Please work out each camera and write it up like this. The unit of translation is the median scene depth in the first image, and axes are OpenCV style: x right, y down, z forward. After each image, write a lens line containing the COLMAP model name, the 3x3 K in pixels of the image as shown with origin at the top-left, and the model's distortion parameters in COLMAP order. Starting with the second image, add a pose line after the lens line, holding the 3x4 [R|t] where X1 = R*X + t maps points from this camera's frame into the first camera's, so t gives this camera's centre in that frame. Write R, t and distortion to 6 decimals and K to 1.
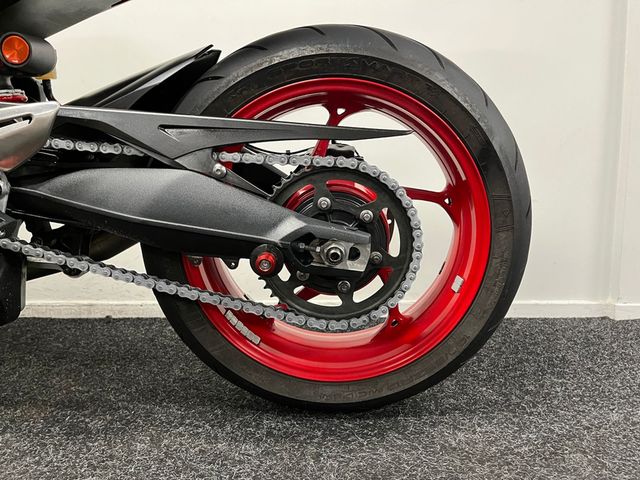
lens RADIAL K [[488.5, 0, 322.6], [0, 488.5, 241.4], [0, 0, 1]] dist [0.039792, -0.044627]
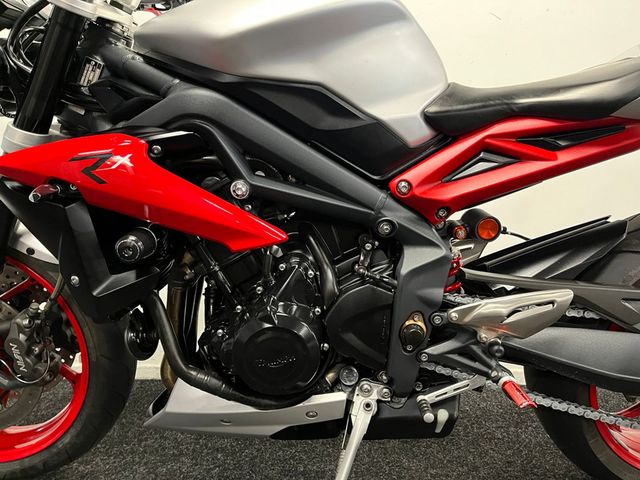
lens RADIAL K [[488.5, 0, 315.8], [0, 488.5, 241.3], [0, 0, 1]] dist [0.039792, -0.044627]
pose [[0.999762, 0.018987, 0.010704, -1.030736], [-0.019017, 0.999815, 0.002737, -0.335953], [-0.010650, -0.002940, 0.999939, -0.243646]]
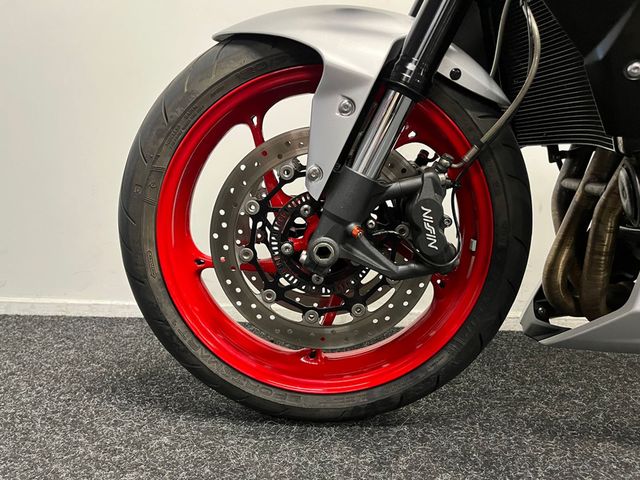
lens RADIAL K [[488.5, 0, 316.0], [0, 488.5, 236.5], [0, 0, 1]] dist [0.039792, -0.044627]
pose [[0.999400, 0.028741, -0.019354, -1.931947], [-0.029074, 0.999430, -0.017183, 0.004914], [0.018850, 0.017735, 0.999665, 0.130139]]
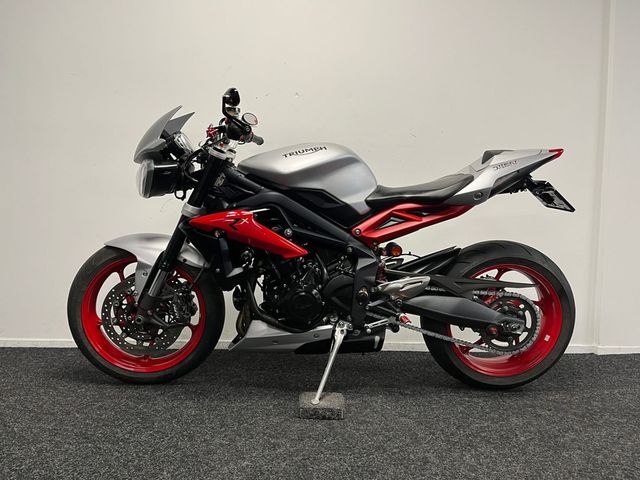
lens RADIAL K [[488.5, 0, 317.4], [0, 488.5, 238.7], [0, 0, 1]] dist [0.039792, -0.044627]
pose [[0.997067, 0.026037, 0.071962, -1.212701], [-0.019909, 0.996216, -0.084599, -0.205474], [-0.073892, 0.082918, 0.993813, -1.639665]]
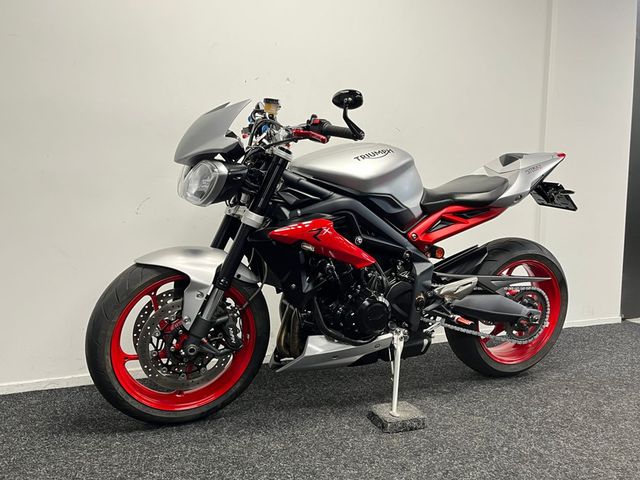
lens RADIAL K [[534.7, 0, 317.8], [0, 534.7, 240.4], [0, 0, 1]] dist [0.034640, -0.008826]
pose [[0.905829, -0.015218, 0.423371, -2.419125], [0.035703, 0.998542, -0.040497, -0.346440], [-0.422137, 0.051799, 0.905051, -1.391574]]
